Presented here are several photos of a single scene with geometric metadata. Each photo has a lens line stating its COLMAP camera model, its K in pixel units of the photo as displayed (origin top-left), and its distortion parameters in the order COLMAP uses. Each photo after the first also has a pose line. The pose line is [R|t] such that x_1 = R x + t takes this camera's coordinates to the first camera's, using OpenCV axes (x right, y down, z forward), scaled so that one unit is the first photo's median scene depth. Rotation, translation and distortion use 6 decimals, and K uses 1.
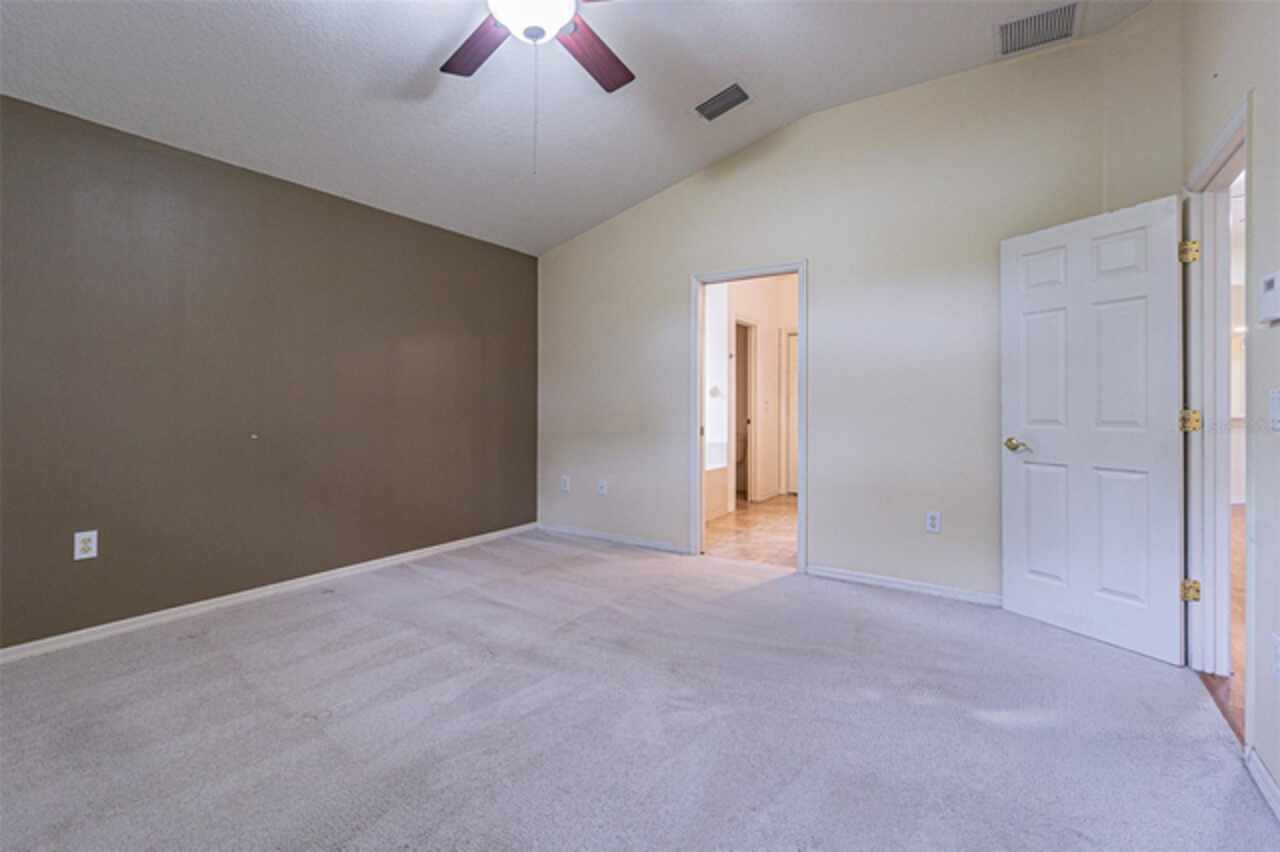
lens RADIAL K [[551.0, 0, 638.0], [0, 551.0, 412.8], [0, 0, 1]] dist [-0.003219, -0.000107]
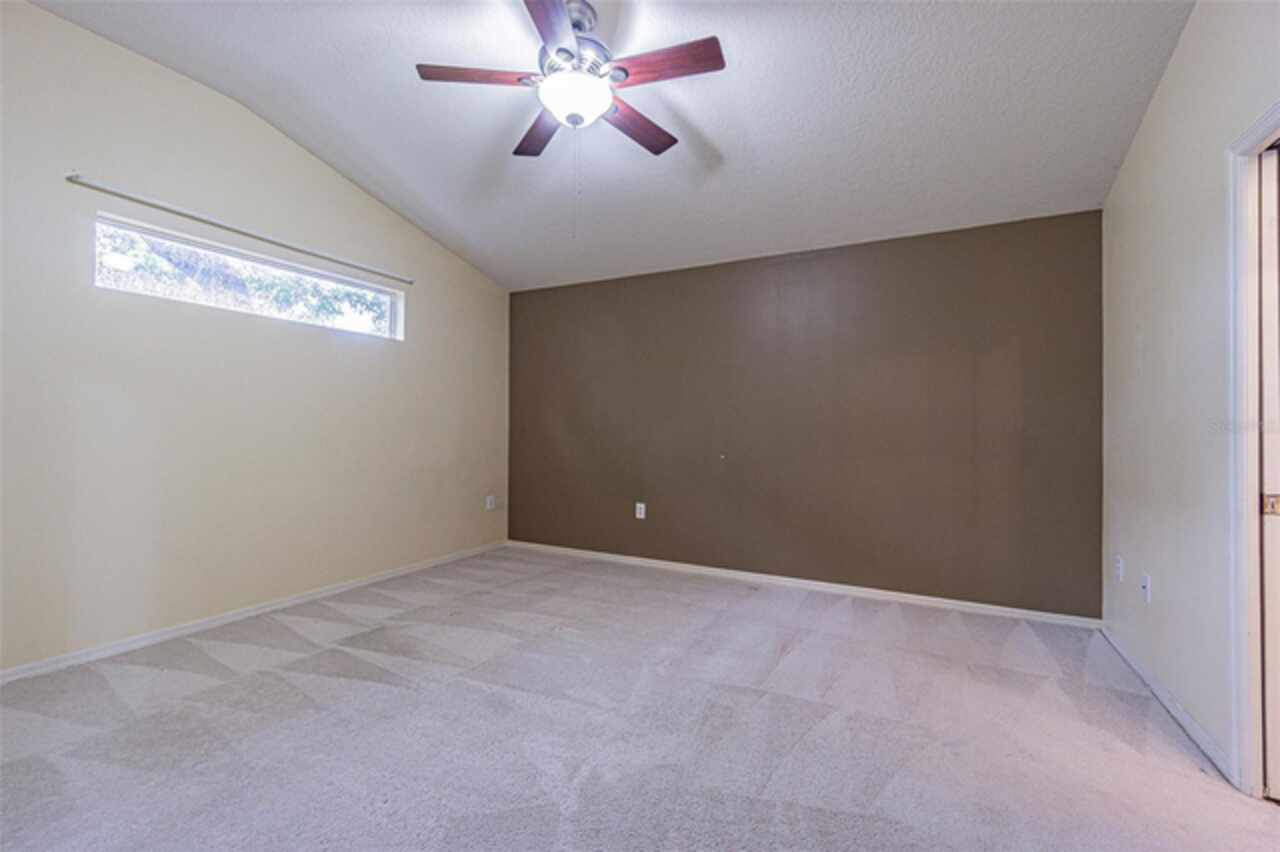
lens RADIAL K [[551.0, 0, 638.9], [0, 551.0, 428.4], [0, 0, 1]] dist [-0.003219, -0.000107]
pose [[0.109083, -0.004811, -0.994021, 0.721015], [-0.018149, 0.999812, -0.006830, -0.014988], [0.993867, 0.018785, 0.108975, 0.730553]]
